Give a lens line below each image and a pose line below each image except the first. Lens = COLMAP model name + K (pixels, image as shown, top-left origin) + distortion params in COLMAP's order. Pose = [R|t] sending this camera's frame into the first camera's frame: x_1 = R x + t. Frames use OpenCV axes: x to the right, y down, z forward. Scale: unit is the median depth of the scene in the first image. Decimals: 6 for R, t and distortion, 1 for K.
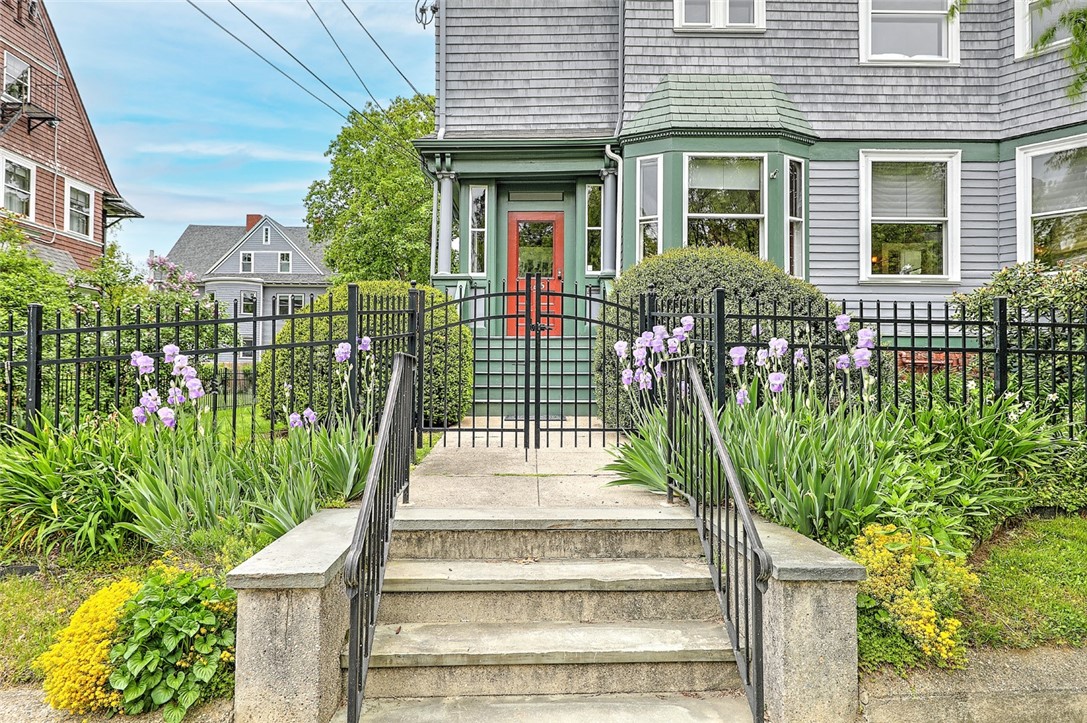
lens RADIAL K [[628.1, 0, 513.7], [0, 628.1, 356.4], [0, 0, 1]] dist [-0.004382, -0.000880]
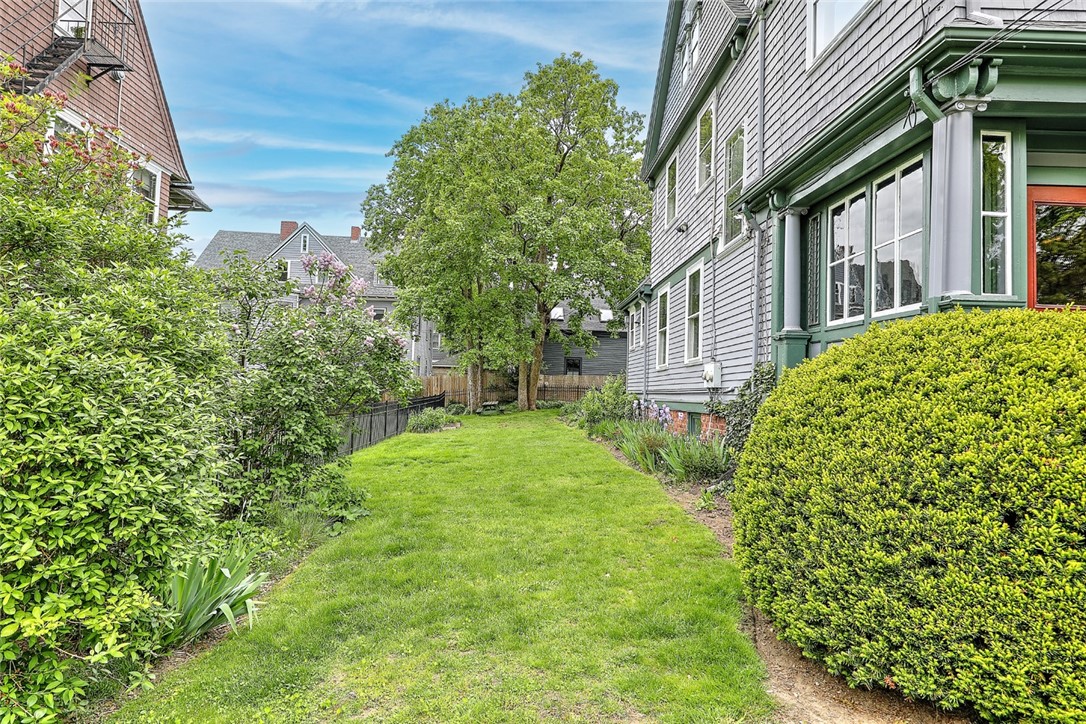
lens RADIAL K [[627.5, 0, 544.0], [0, 627.5, 359.8], [0, 0, 1]] dist [-0.004382, -0.000880]
pose [[0.999470, 0.023558, 0.022468, -0.212022], [-0.023071, 0.999499, -0.021685, -0.026364], [-0.022968, 0.021155, 0.999512, 0.223737]]
